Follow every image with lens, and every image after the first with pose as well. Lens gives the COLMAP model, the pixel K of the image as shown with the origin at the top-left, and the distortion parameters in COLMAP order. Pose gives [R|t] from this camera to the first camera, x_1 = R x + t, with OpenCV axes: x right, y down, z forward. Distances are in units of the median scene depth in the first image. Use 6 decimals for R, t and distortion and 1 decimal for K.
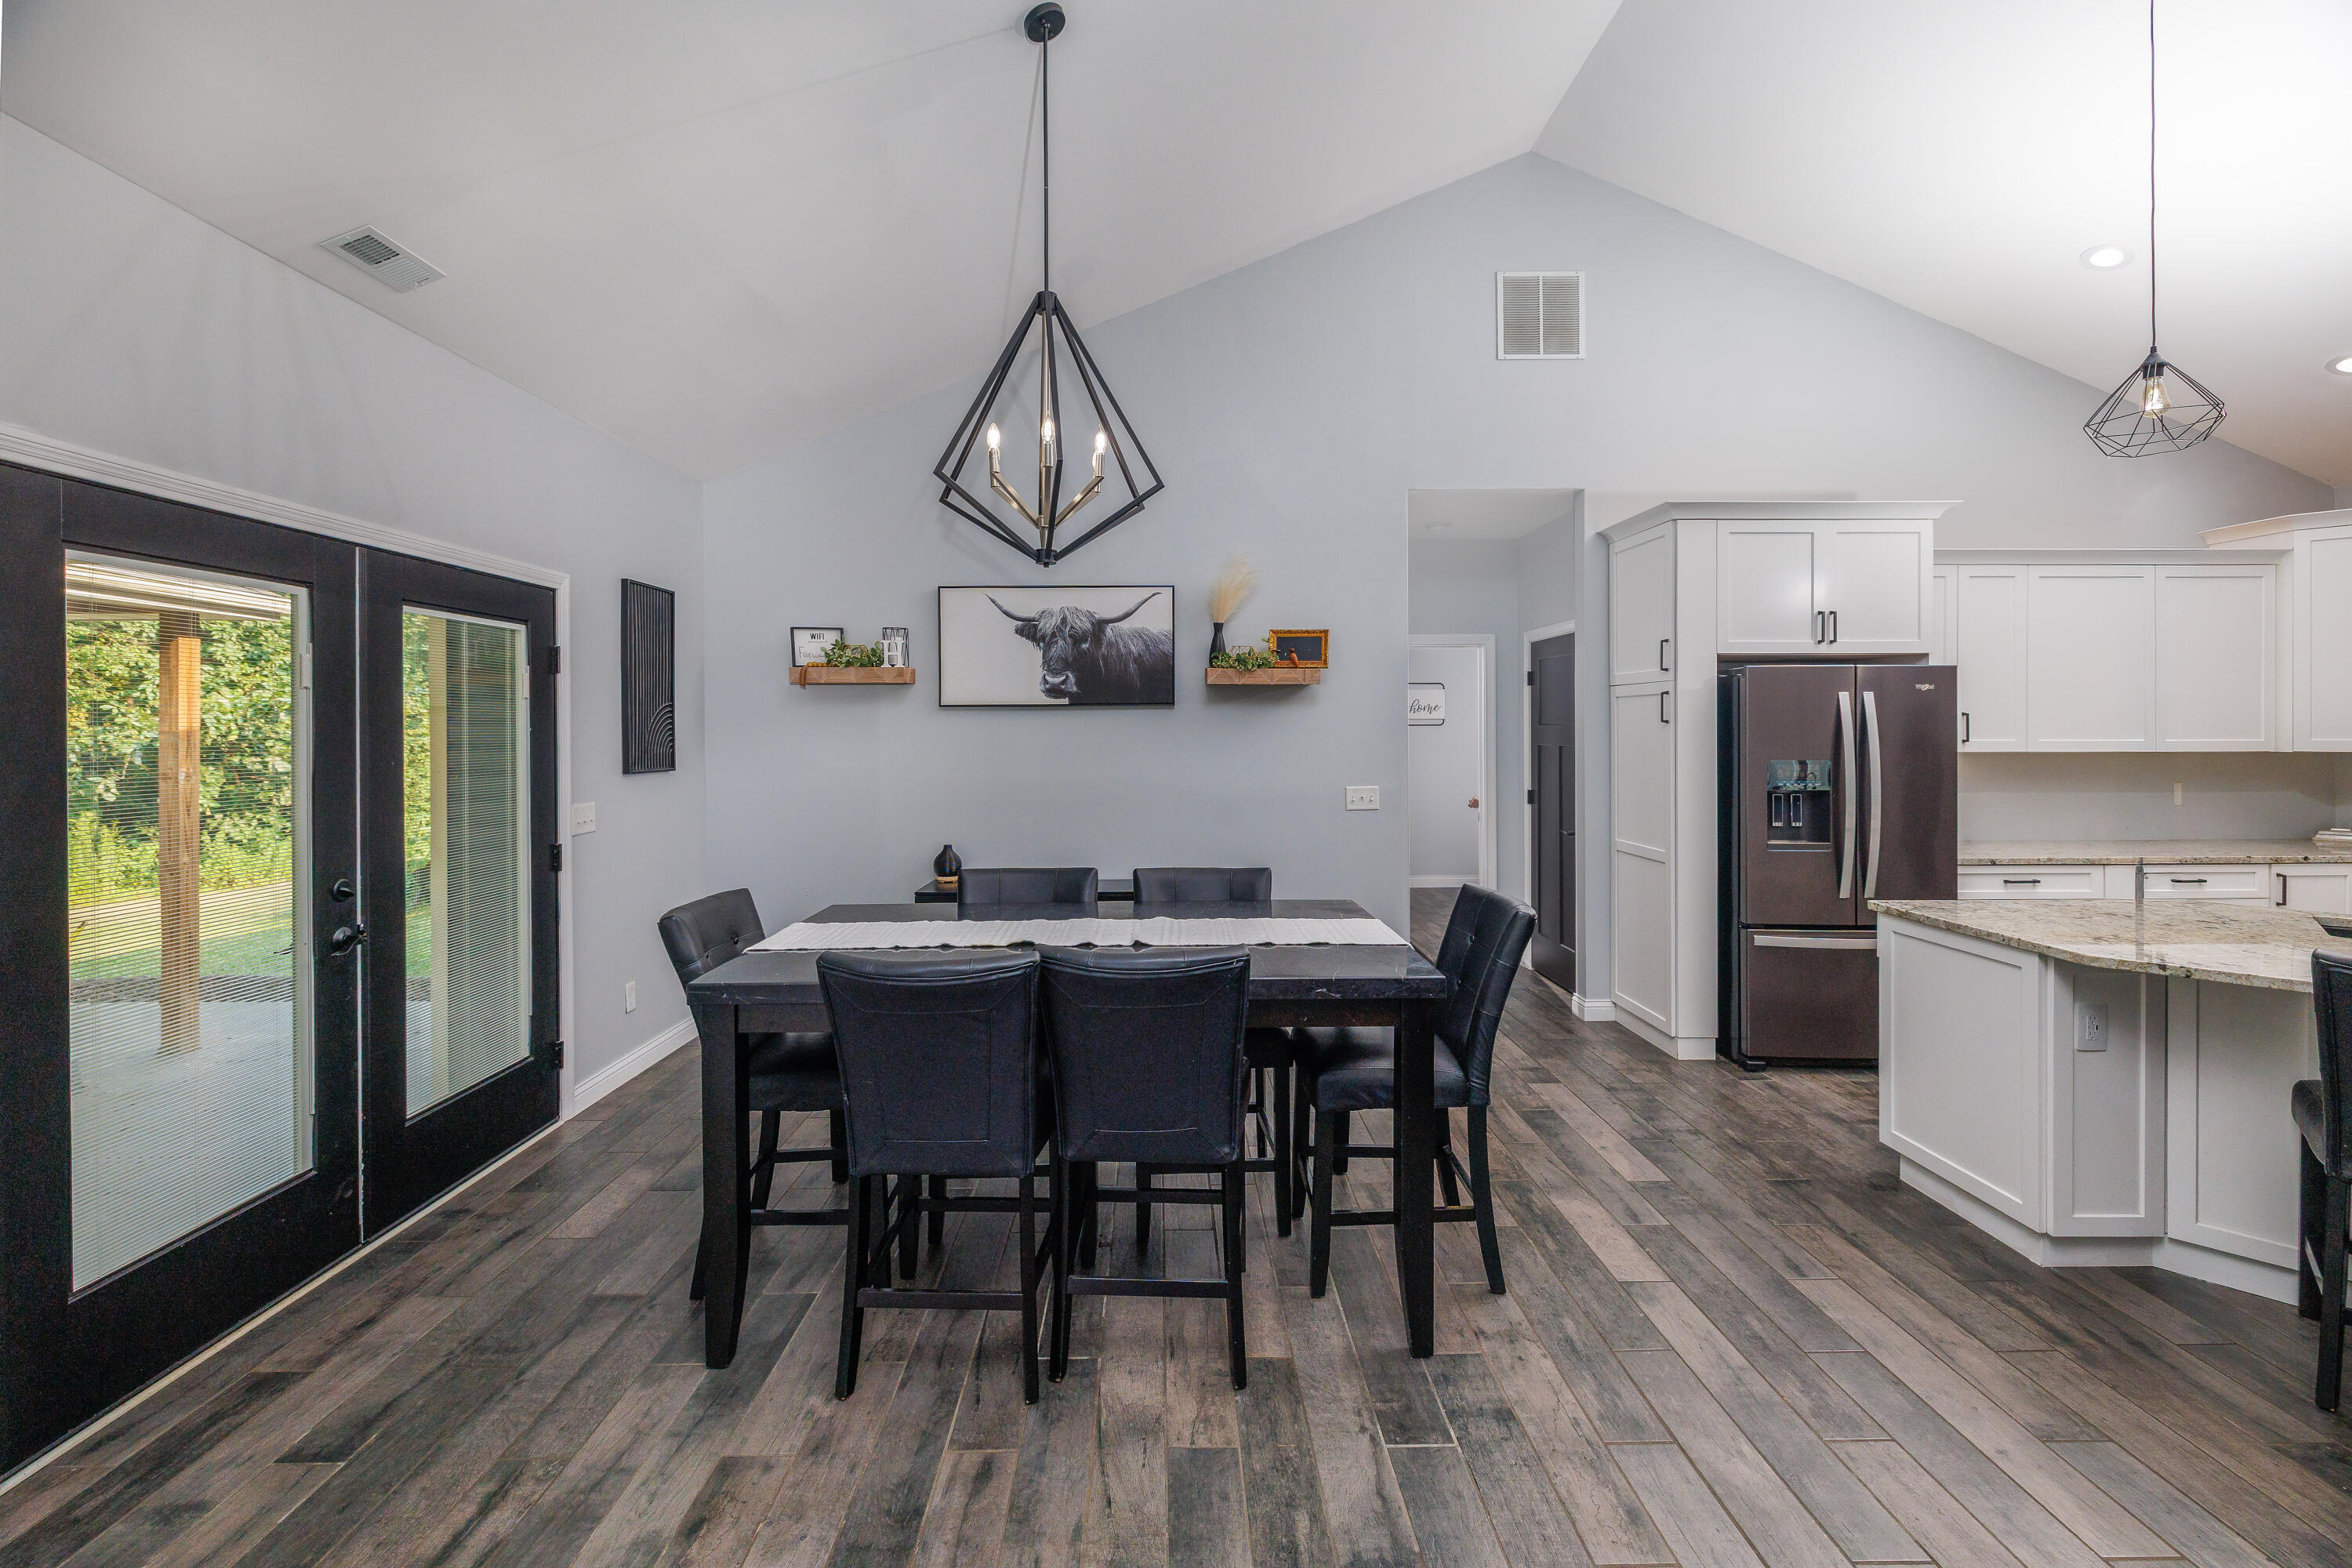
lens RADIAL K [[985.4, 0, 1181.3], [0, 985.4, 728.5], [0, 0, 1]] dist [0.010915, -0.000001]
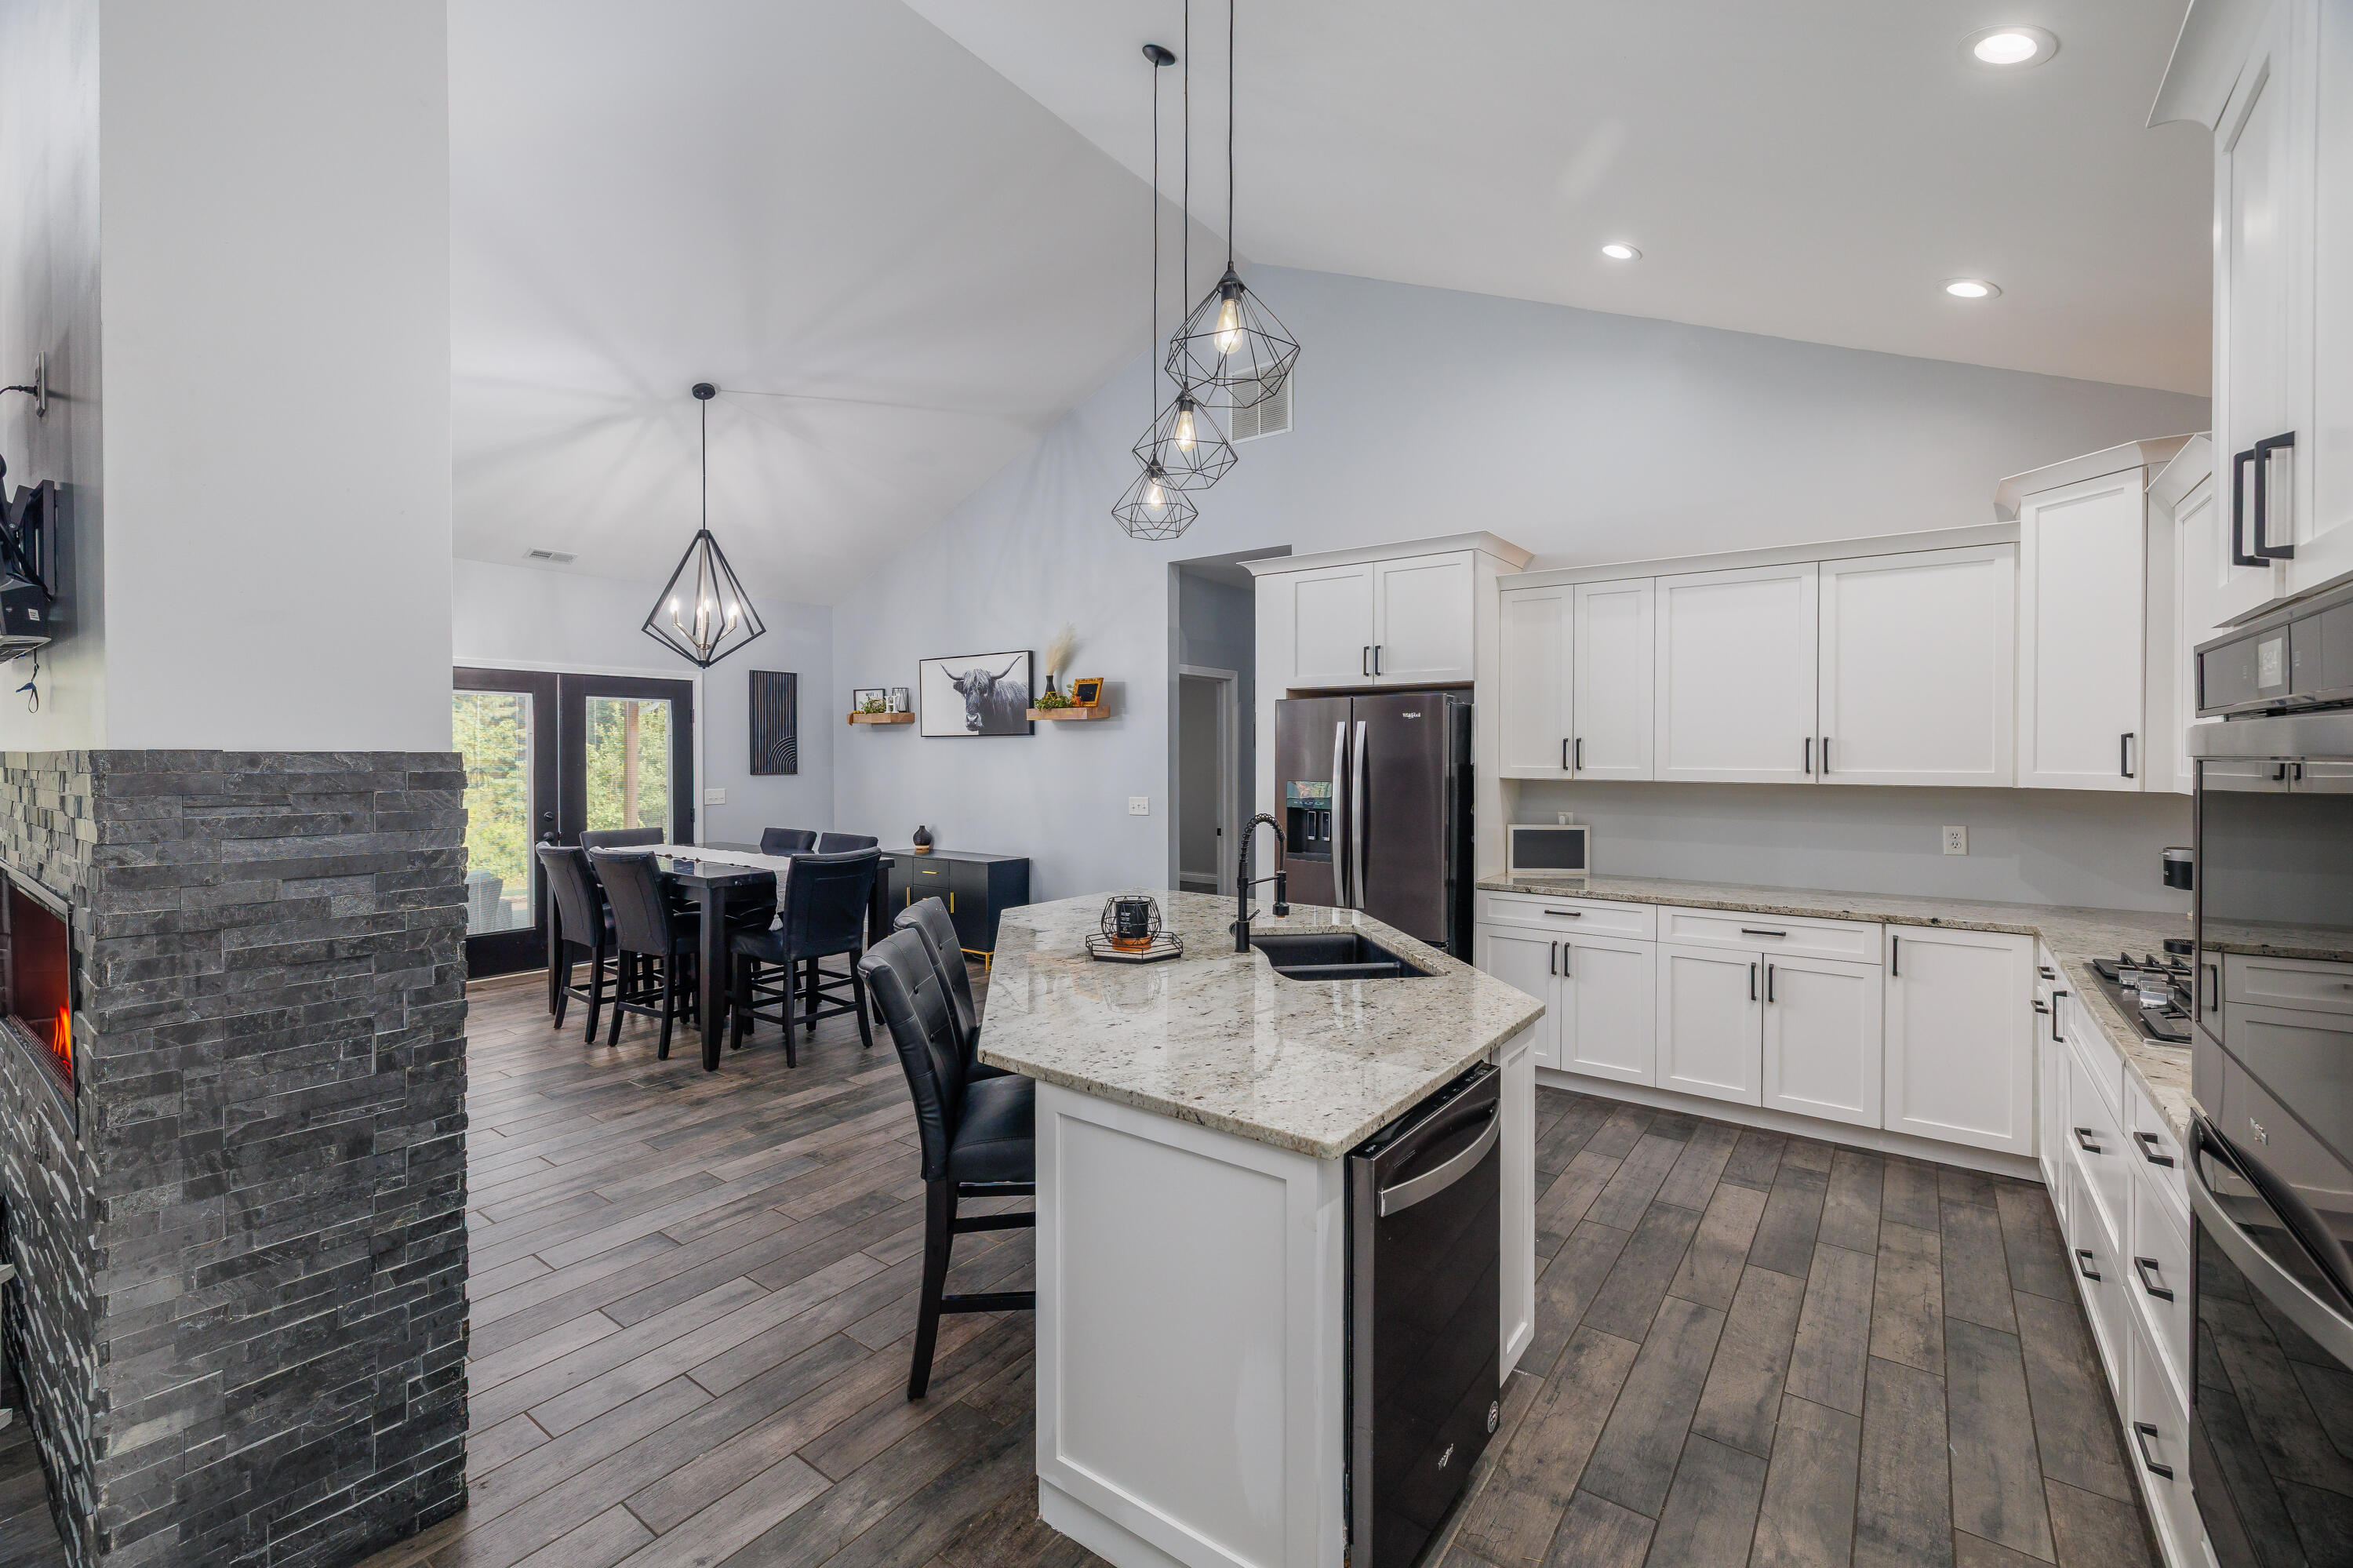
lens RADIAL K [[991.0, 0, 1176.4], [0, 991.0, 753.4], [0, 0, 1]] dist [0.000598, 0.000019]
pose [[0.790921, 0.004799, -0.611899, 1.140887], [-0.003477, 0.999988, 0.003349, -0.003121], [0.611908, -0.000522, 0.790929, 0.007039]]
